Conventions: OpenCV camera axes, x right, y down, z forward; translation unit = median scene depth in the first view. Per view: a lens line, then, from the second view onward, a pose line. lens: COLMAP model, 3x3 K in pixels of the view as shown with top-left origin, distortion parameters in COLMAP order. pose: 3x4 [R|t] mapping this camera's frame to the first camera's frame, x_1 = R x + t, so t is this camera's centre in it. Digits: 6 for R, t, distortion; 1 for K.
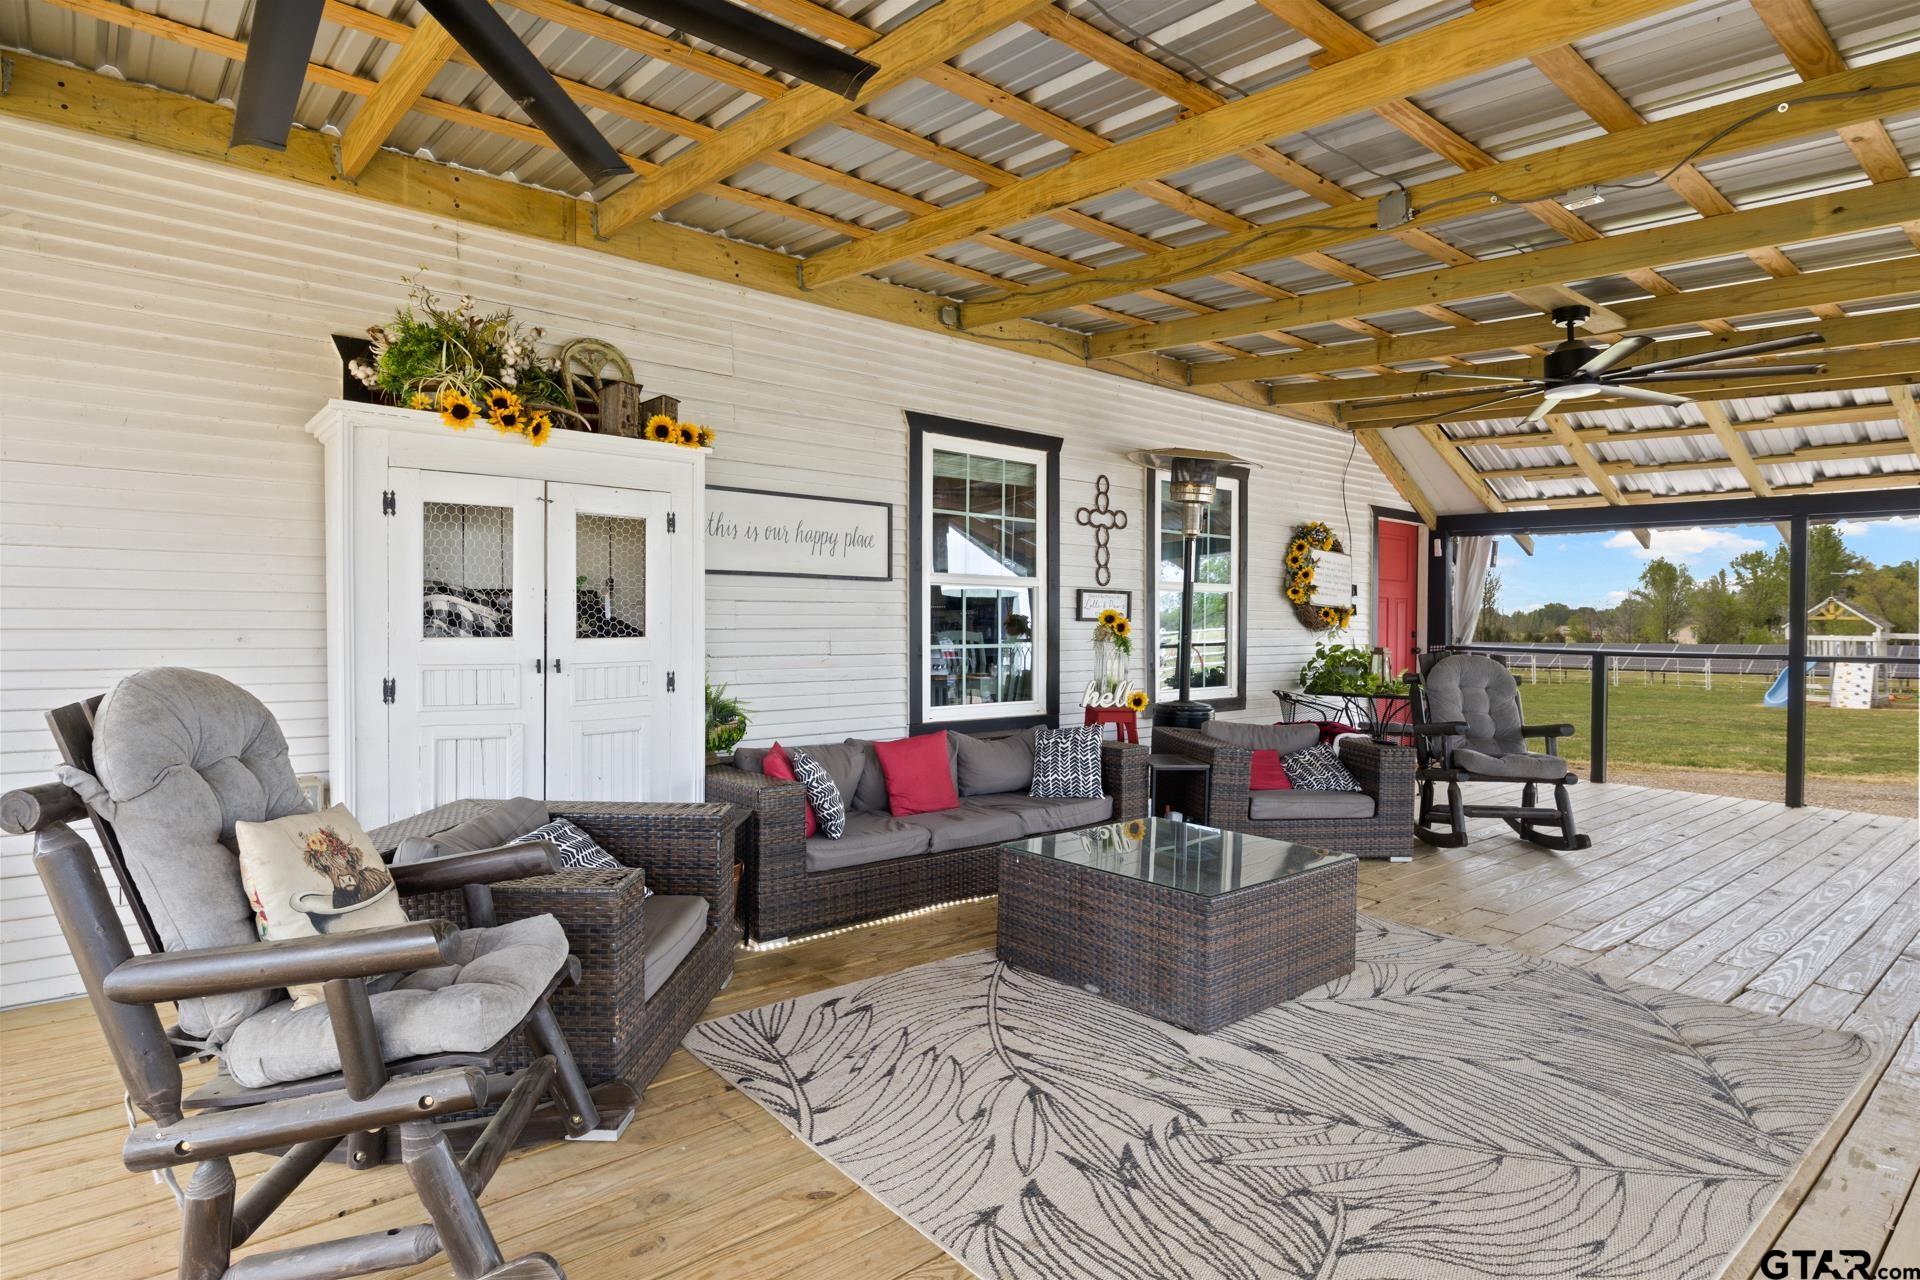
lens RADIAL K [[1042.2, 0, 960.0], [0, 1042.2, 640.0], [0, 0, 1]] dist [-0.006342, 0.000918]
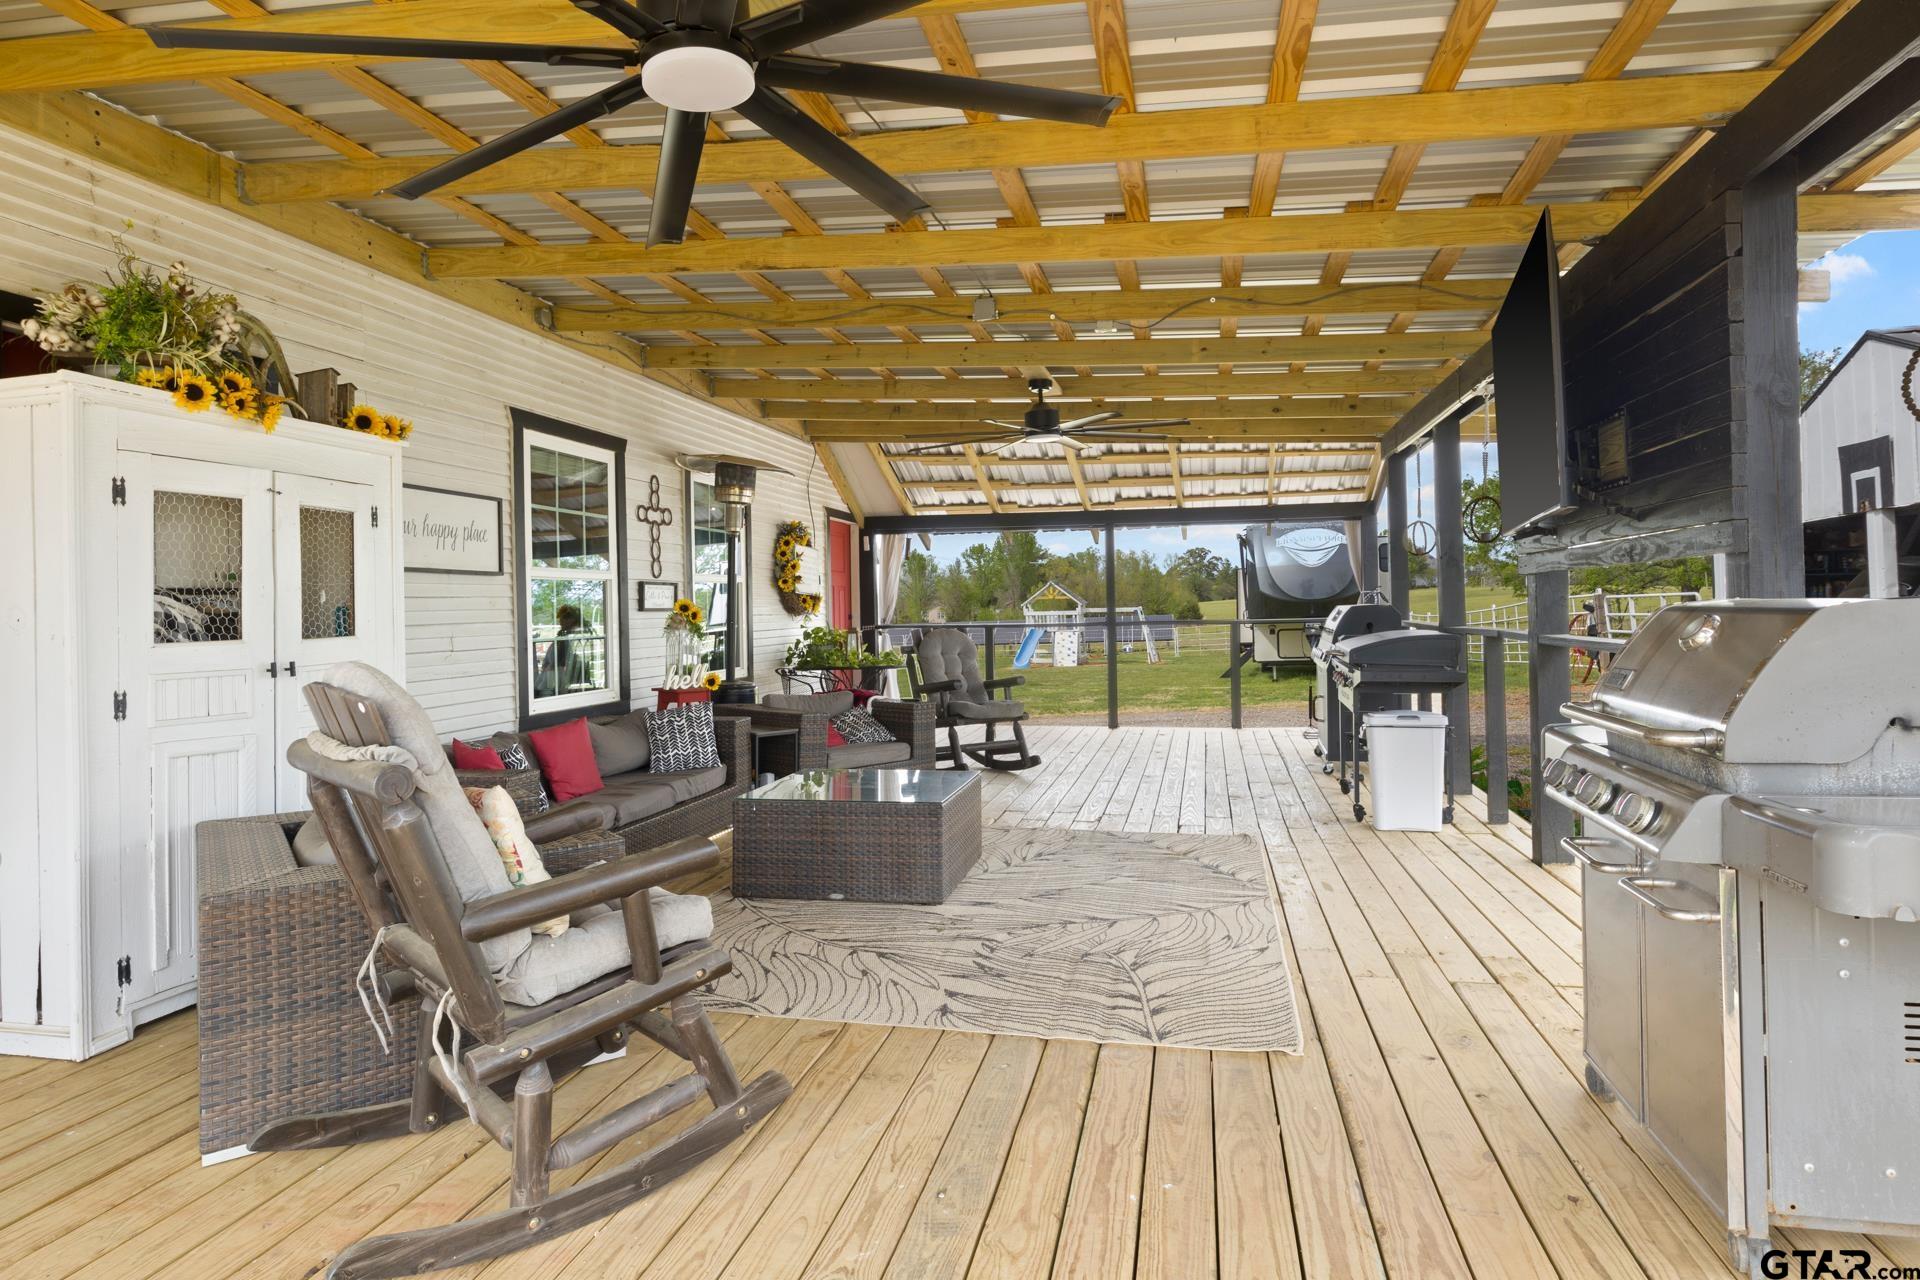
lens RADIAL K [[1097.5, 0, 960.3], [0, 1097.5, 609.3], [0, 0, 1]] dist [-0.004389, -0.000077]
pose [[0.797242, -0.026746, 0.603067, -0.345686], [0.040006, 0.999163, -0.008575, 0.002715], [-0.602333, 0.030963, 0.797644, -0.102364]]
